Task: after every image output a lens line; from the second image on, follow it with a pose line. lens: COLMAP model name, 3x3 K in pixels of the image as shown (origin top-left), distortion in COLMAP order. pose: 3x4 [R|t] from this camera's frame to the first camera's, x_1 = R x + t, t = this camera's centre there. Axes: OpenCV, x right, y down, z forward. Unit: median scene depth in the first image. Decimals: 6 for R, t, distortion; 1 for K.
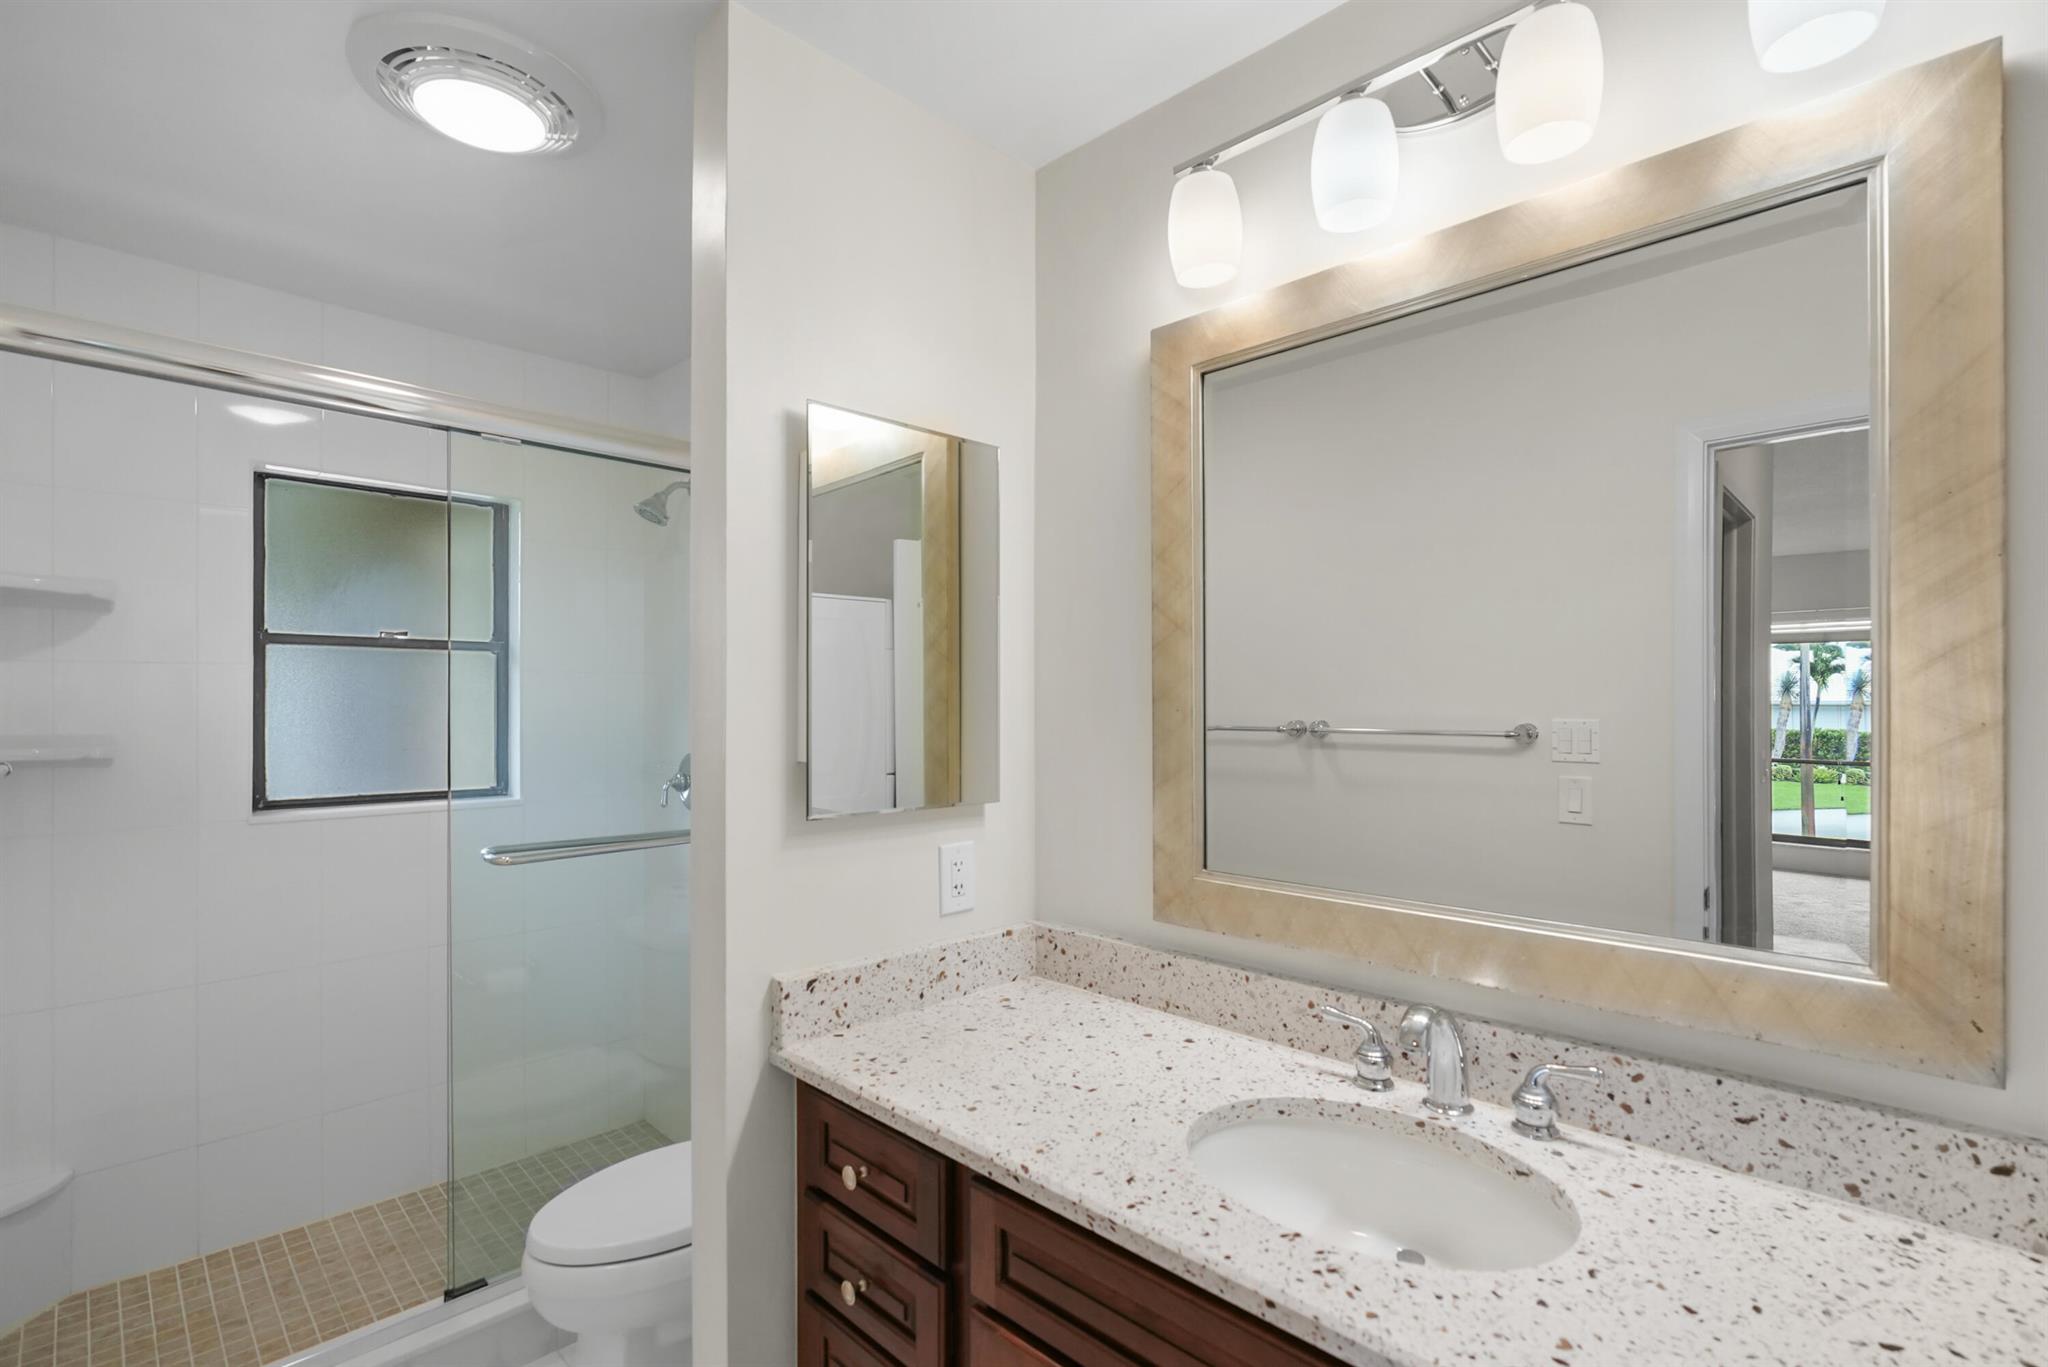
lens RADIAL K [[944.5, 0, 1017.6], [0, 944.5, 672.2], [0, 0, 1]] dist [-0.003627, -0.000506]
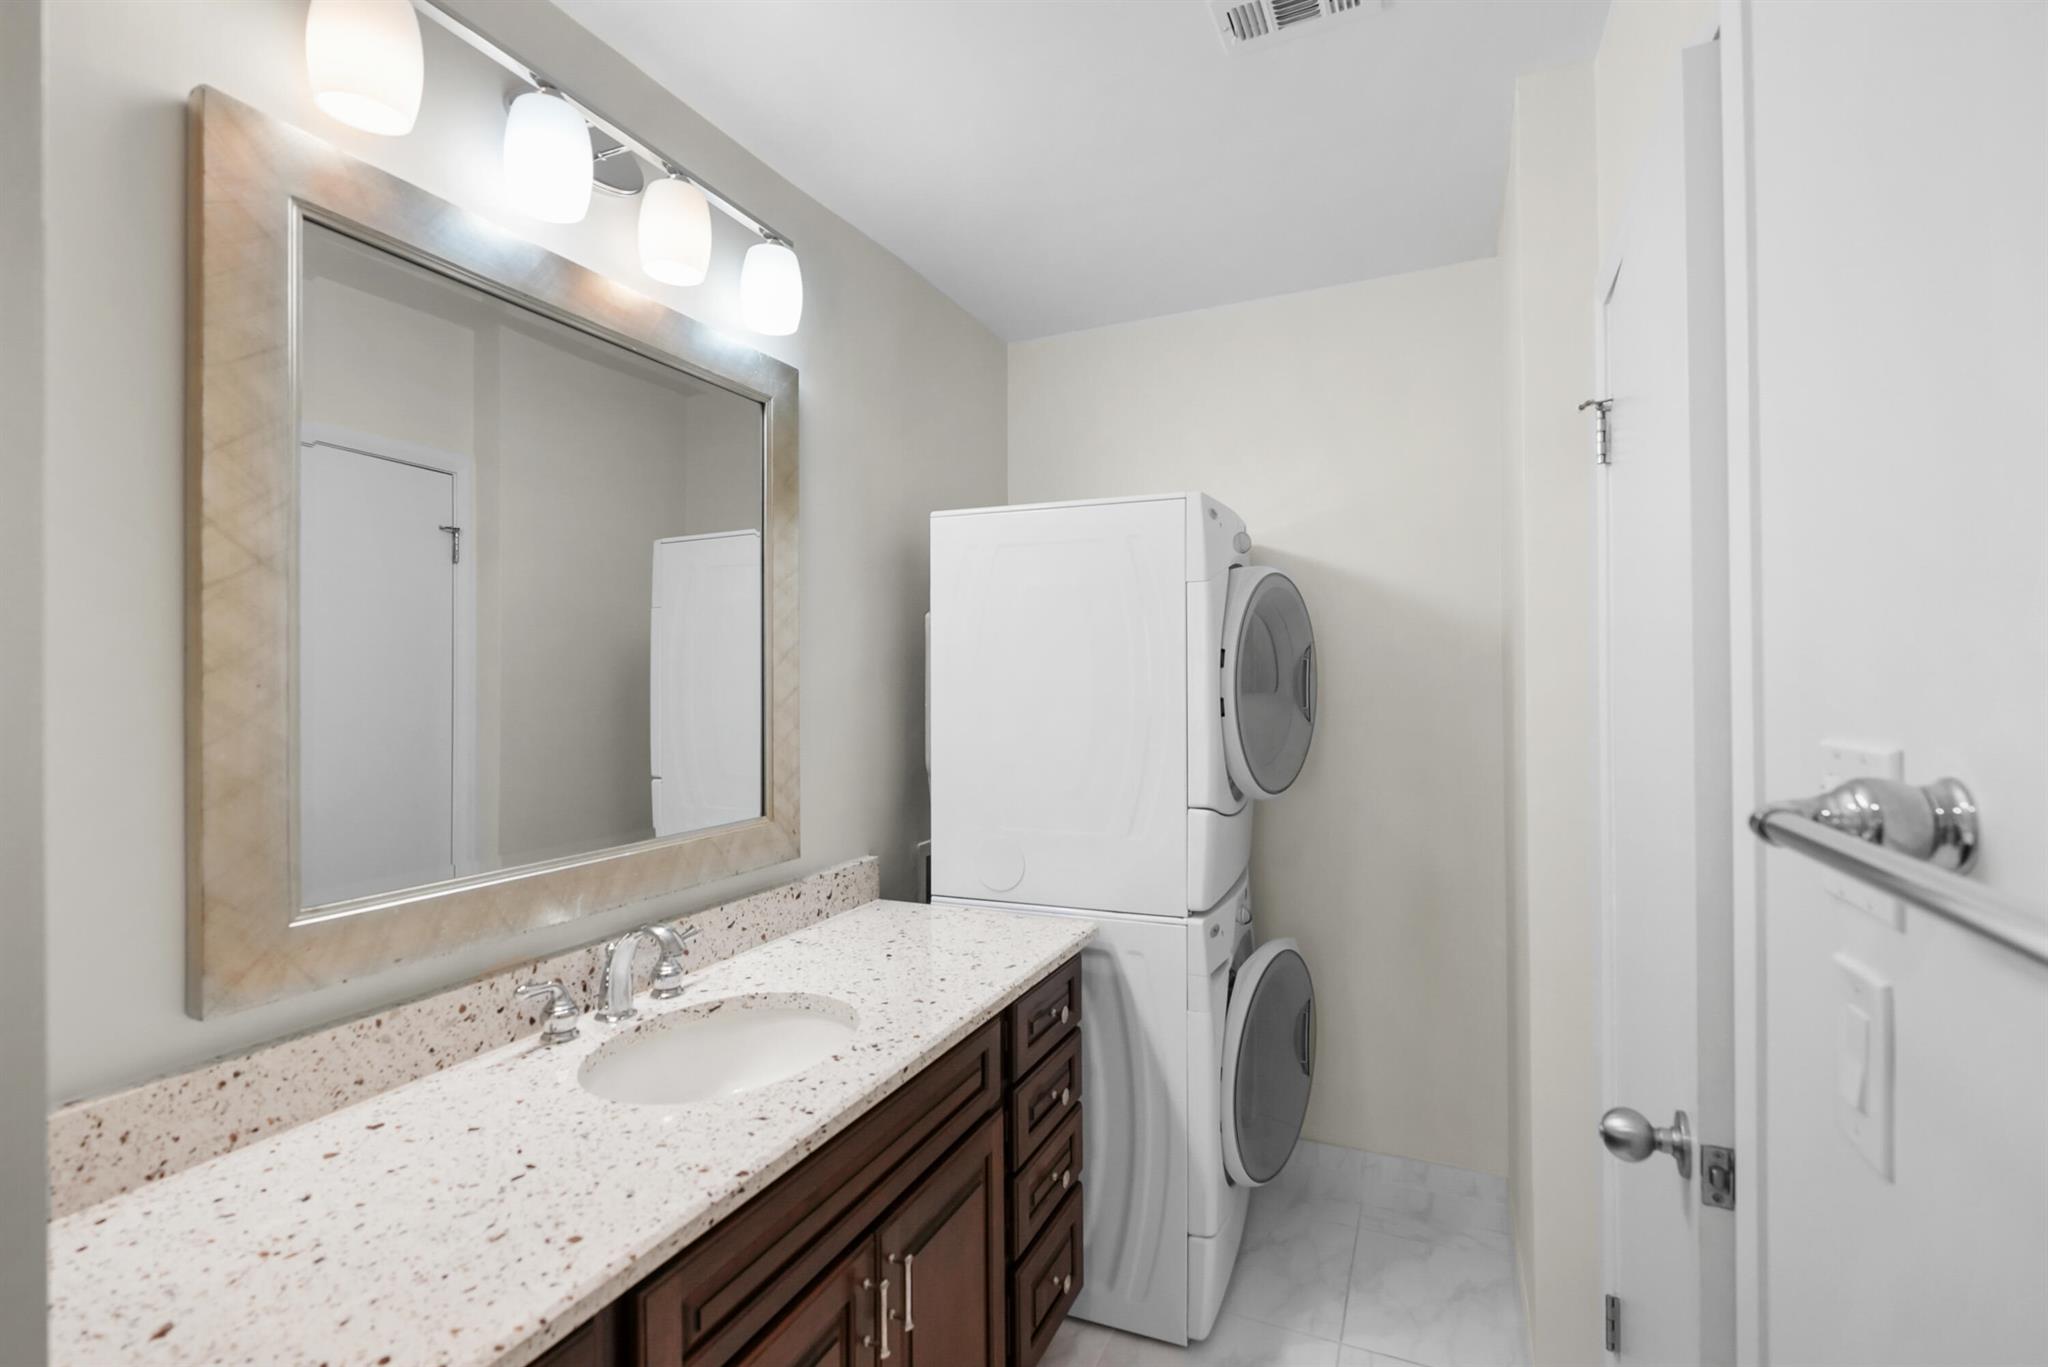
lens RADIAL K [[952.6, 0, 1022.8], [0, 952.6, 636.8], [0, 0, 1]] dist [0.000691, 0.000493]
pose [[-0.364157, 0.049151, 0.930040, -0.923549], [-0.024715, 0.997745, -0.062406, 0.047654], [-0.931010, -0.045712, -0.362121, 1.032132]]
